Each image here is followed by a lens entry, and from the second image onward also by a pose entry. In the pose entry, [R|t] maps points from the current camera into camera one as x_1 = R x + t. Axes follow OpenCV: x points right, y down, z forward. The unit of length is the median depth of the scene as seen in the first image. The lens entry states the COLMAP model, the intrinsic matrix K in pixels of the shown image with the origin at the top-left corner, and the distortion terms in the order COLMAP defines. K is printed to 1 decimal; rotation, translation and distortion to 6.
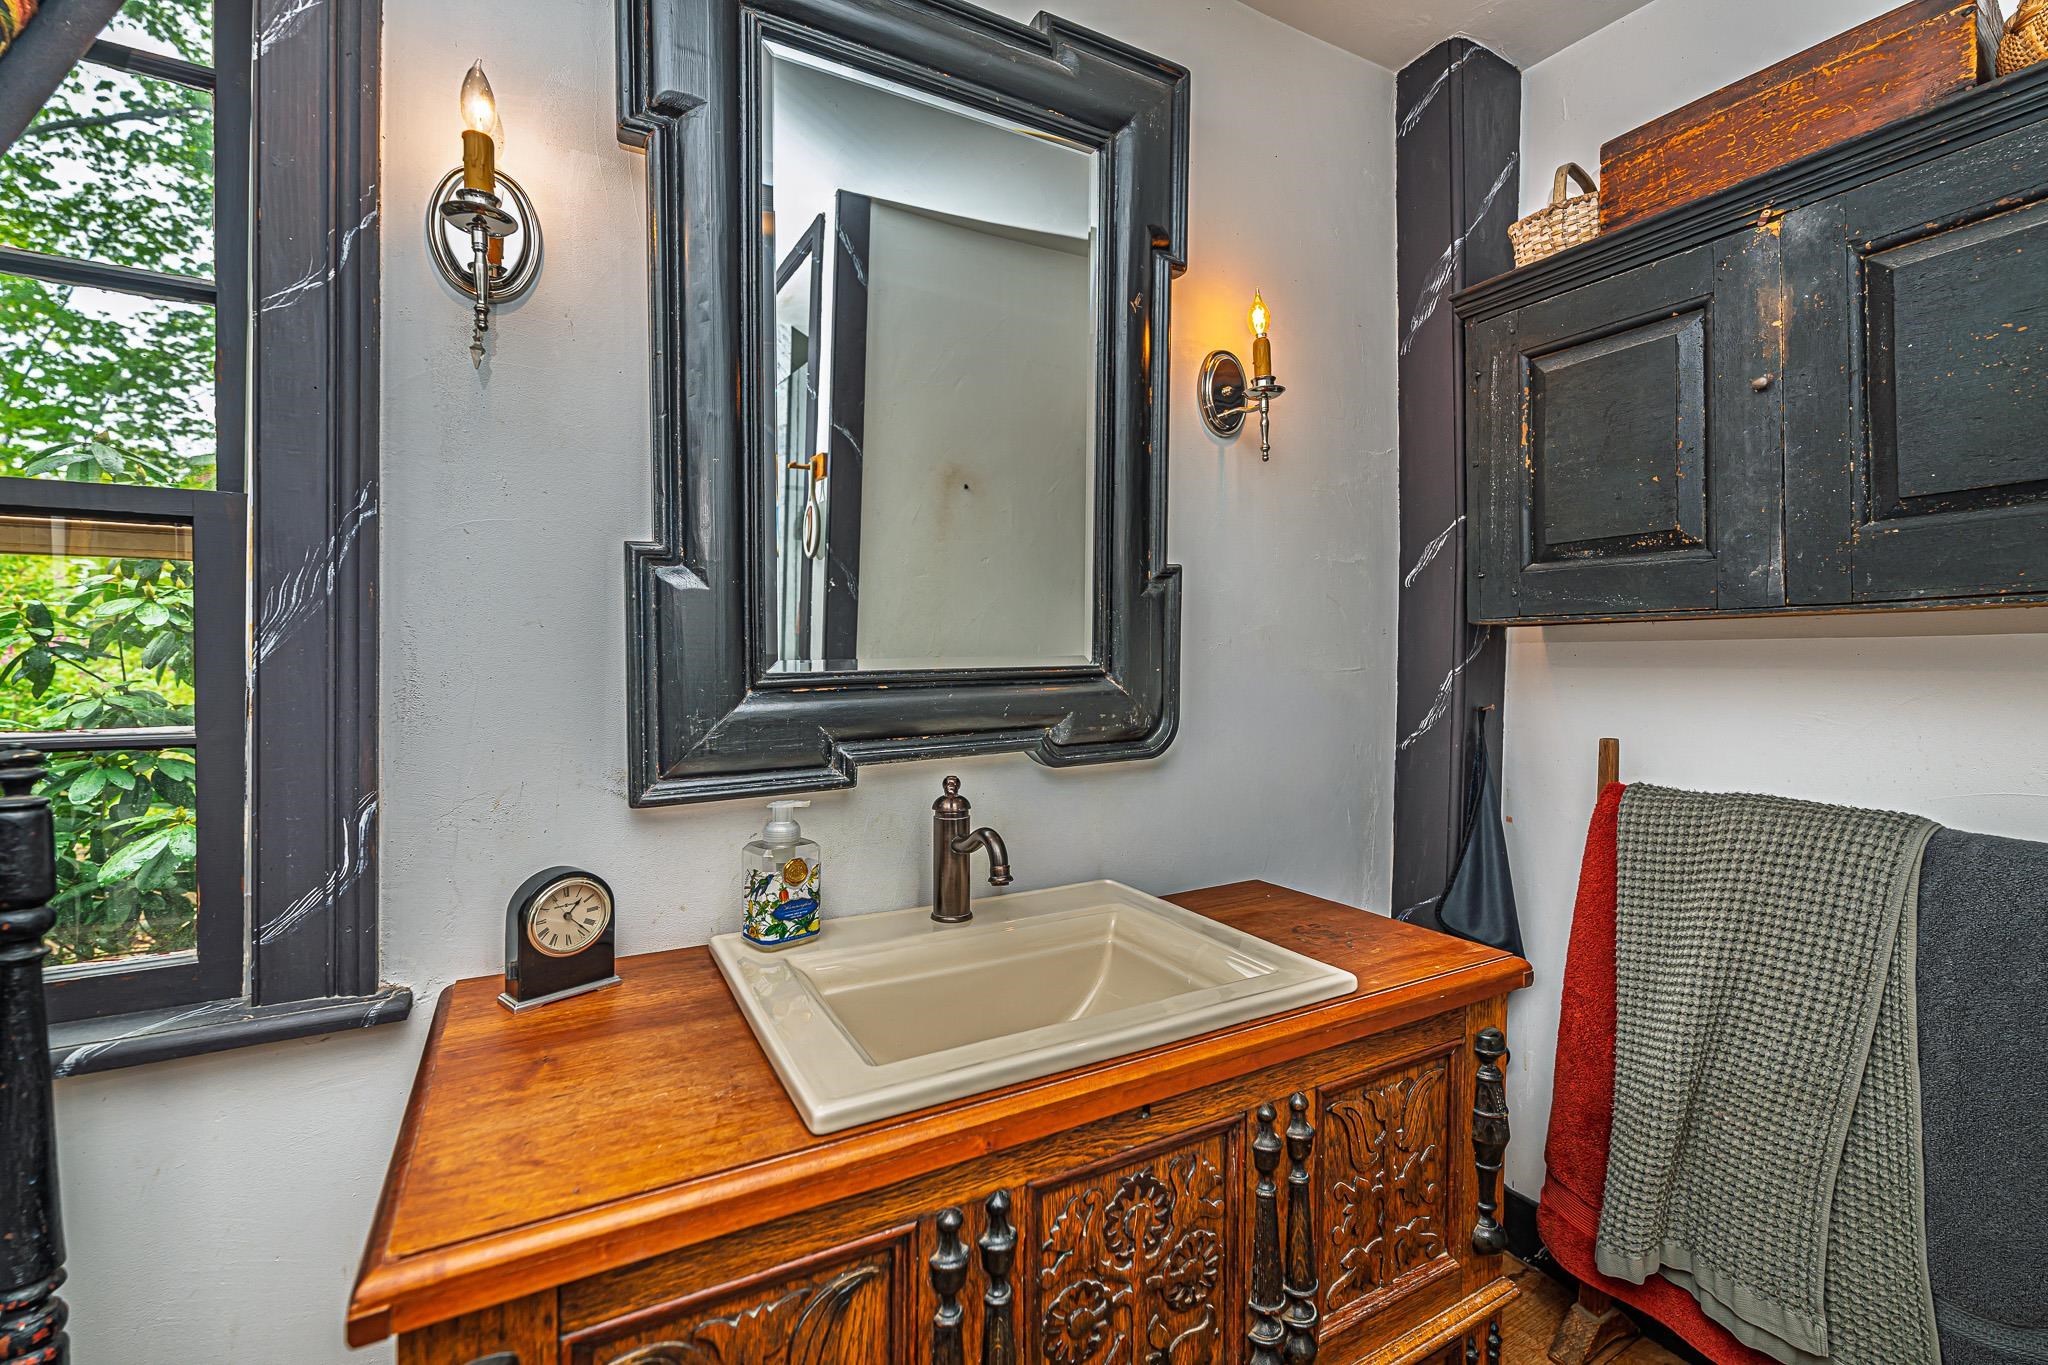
lens RADIAL K [[805.3, 0, 1027.4], [0, 805.3, 668.6], [0, 0, 1]] dist [-0.002316, -0.000175]
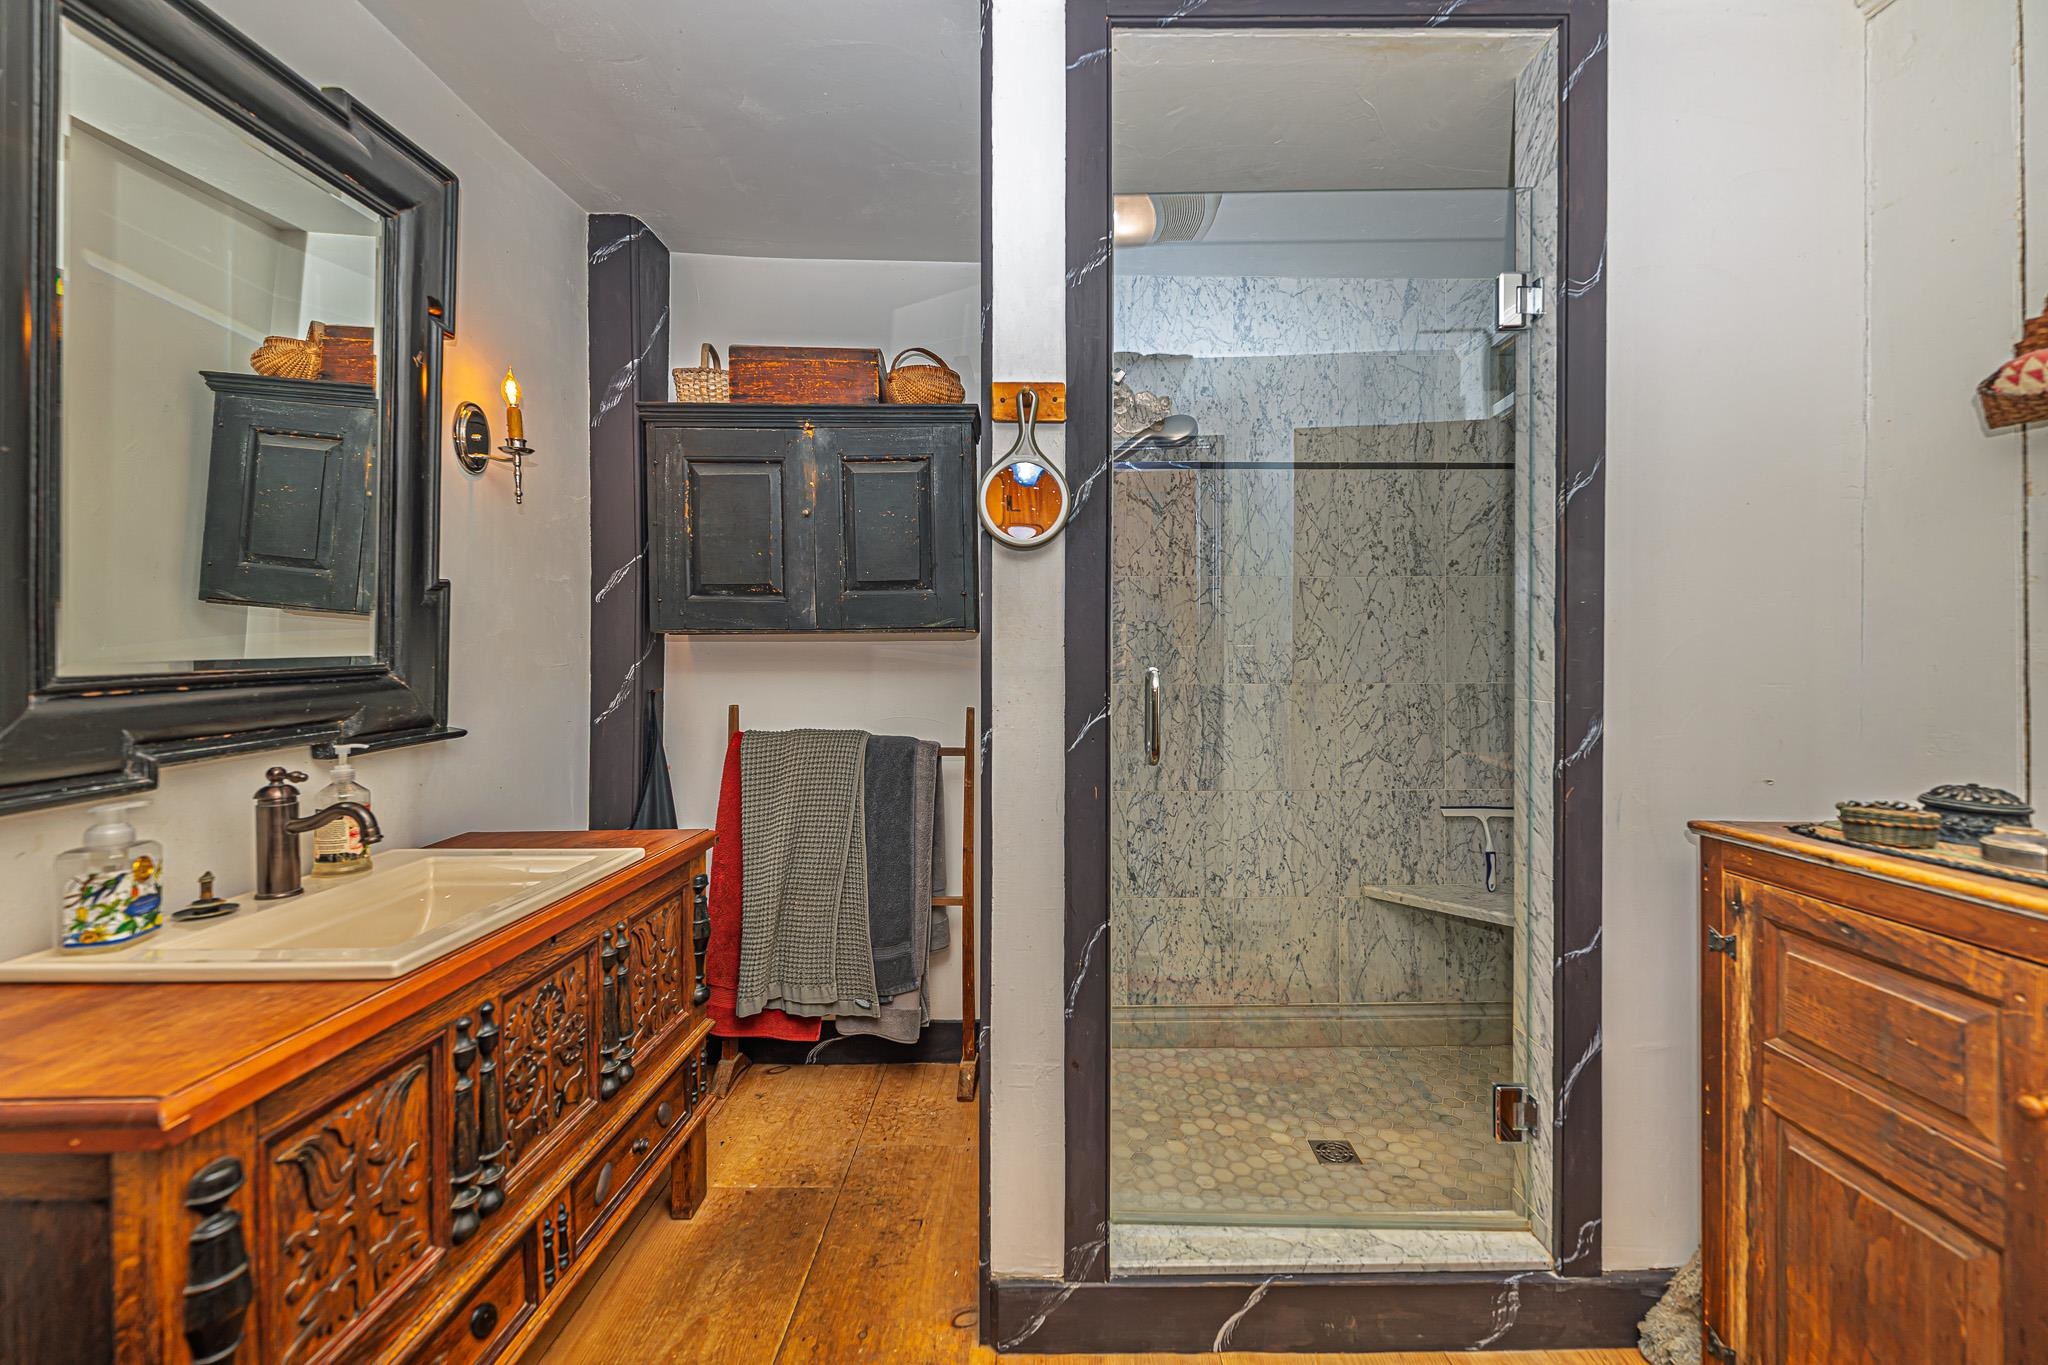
lens RADIAL K [[805.3, 0, 1012.7], [0, 805.3, 653.3], [0, 0, 1]] dist [-0.002316, -0.000175]
pose [[0.503419, -0.001481, 0.864041, -0.511709], [0.011882, 0.999916, -0.005209, -0.003454], [-0.863961, 0.012889, 0.503394, -0.399620]]
